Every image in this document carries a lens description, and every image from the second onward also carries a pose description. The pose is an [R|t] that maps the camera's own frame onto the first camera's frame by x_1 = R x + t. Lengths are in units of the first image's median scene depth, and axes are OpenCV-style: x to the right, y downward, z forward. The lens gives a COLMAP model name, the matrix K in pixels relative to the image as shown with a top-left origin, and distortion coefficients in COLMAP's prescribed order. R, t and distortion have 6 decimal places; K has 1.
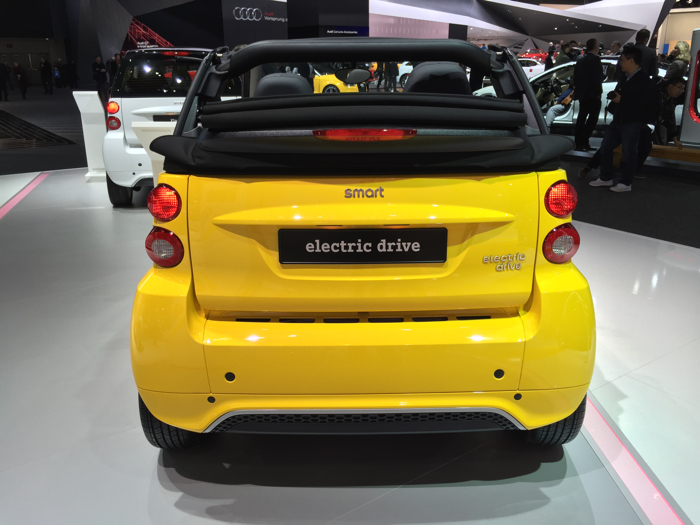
lens RADIAL K [[594.3, 0, 350.0], [0, 594.3, 262.5], [0, 0, 1]] dist [0.072381, -0.111301]
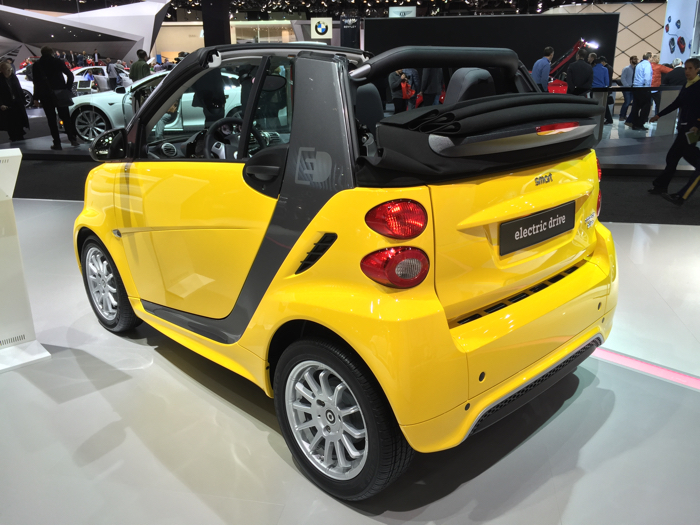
lens RADIAL K [[599.0, 0, 350.0], [0, 599.0, 262.5], [0, 0, 1]] dist [0.026276, -0.002036]
pose [[0.722752, -0.211574, 0.657925, -1.004060], [0.221640, 0.972662, 0.069308, -0.119016], [-0.654603, 0.095730, 0.749887, 0.366691]]
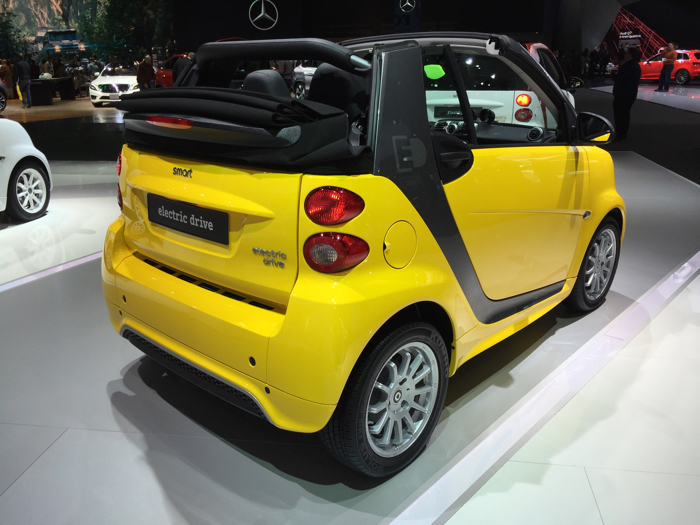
lens RADIAL K [[594.3, 0, 350.0], [0, 594.3, 262.5], [0, 0, 1]] dist [0.072381, -0.111301]
pose [[0.730418, 0.214315, -0.648505, 1.026839], [-0.205745, 0.974431, 0.090294, -0.112743], [0.651275, 0.067474, 0.755836, 0.315052]]
